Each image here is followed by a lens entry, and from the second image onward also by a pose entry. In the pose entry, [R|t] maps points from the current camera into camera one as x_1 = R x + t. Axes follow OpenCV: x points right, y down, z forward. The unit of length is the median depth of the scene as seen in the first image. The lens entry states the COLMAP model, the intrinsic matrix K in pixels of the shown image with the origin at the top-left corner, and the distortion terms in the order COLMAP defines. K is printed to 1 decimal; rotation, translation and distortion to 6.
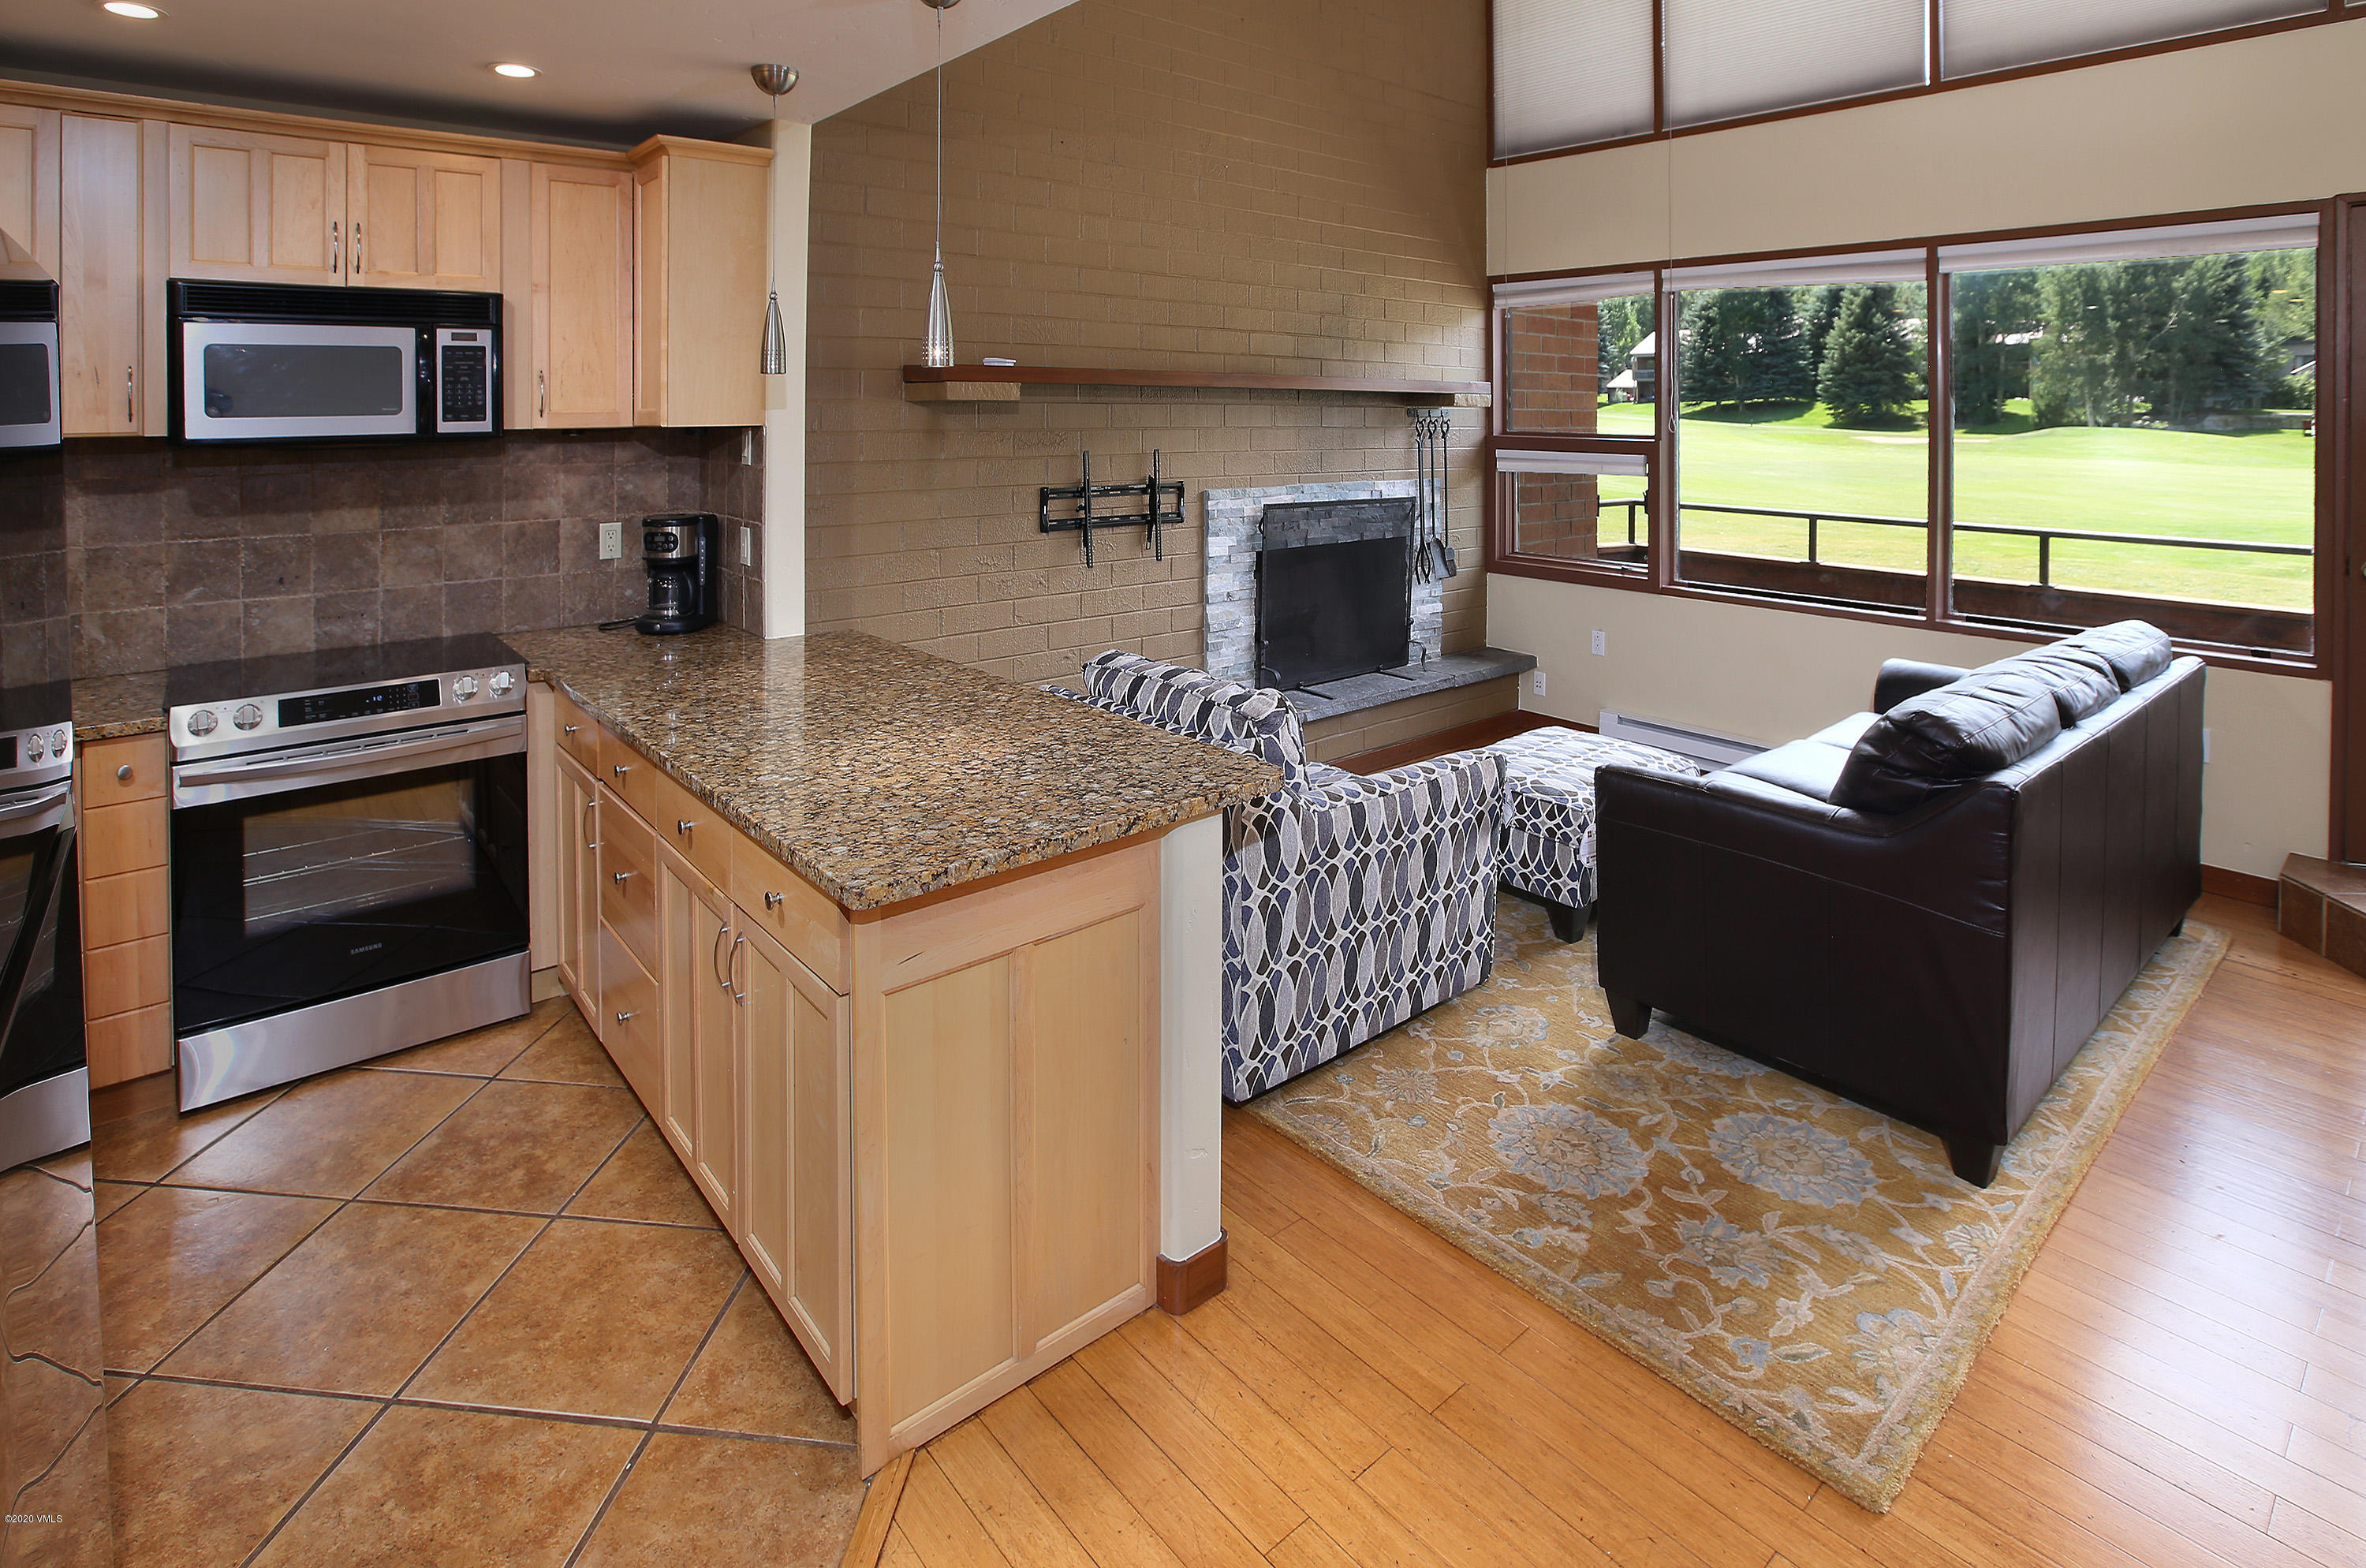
lens RADIAL K [[1191.6, 0, 1109.0], [0, 1191.6, 776.4], [0, 0, 1]] dist [0.001592, 0.001139]
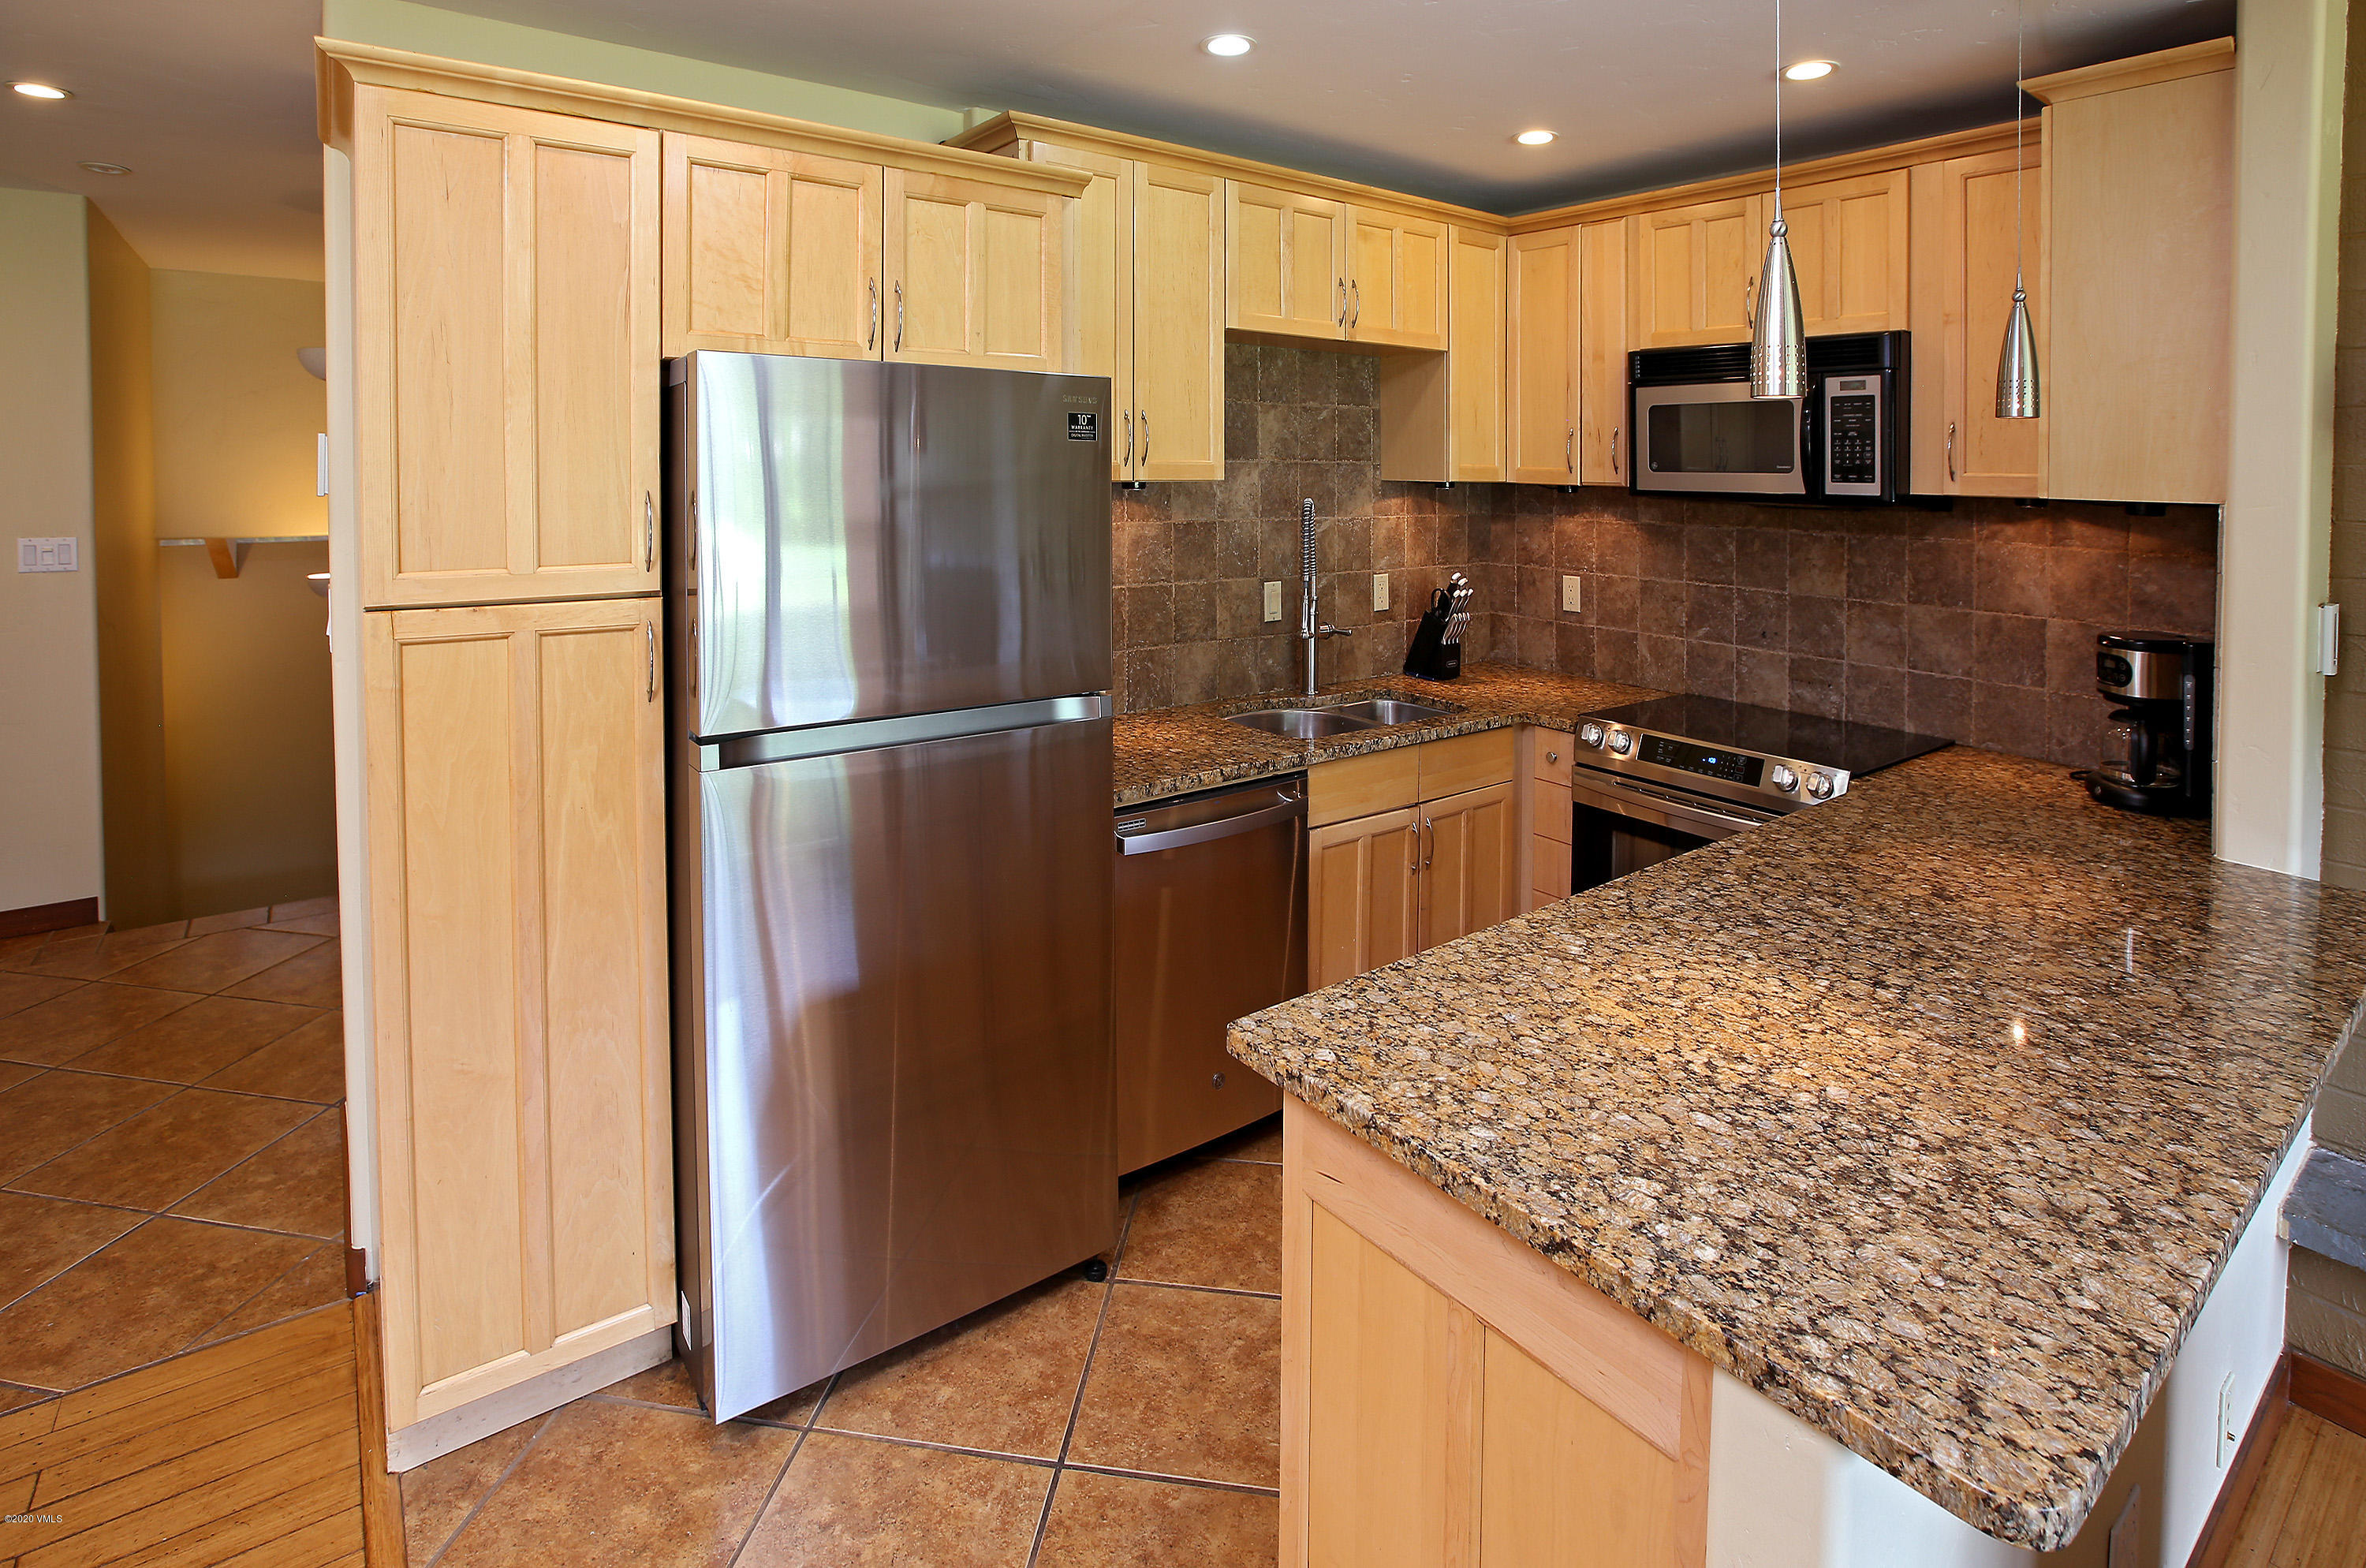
lens RADIAL K [[1191.6, 0, 1109.0], [0, 1191.6, 776.4], [0, 0, 1]] dist [0.001592, 0.001139]
pose [[-0.068143, 0.261836, -0.962704, 0.344144], [-0.314294, 0.910181, 0.269797, -0.150461], [0.946877, 0.320956, 0.020271, 0.485053]]
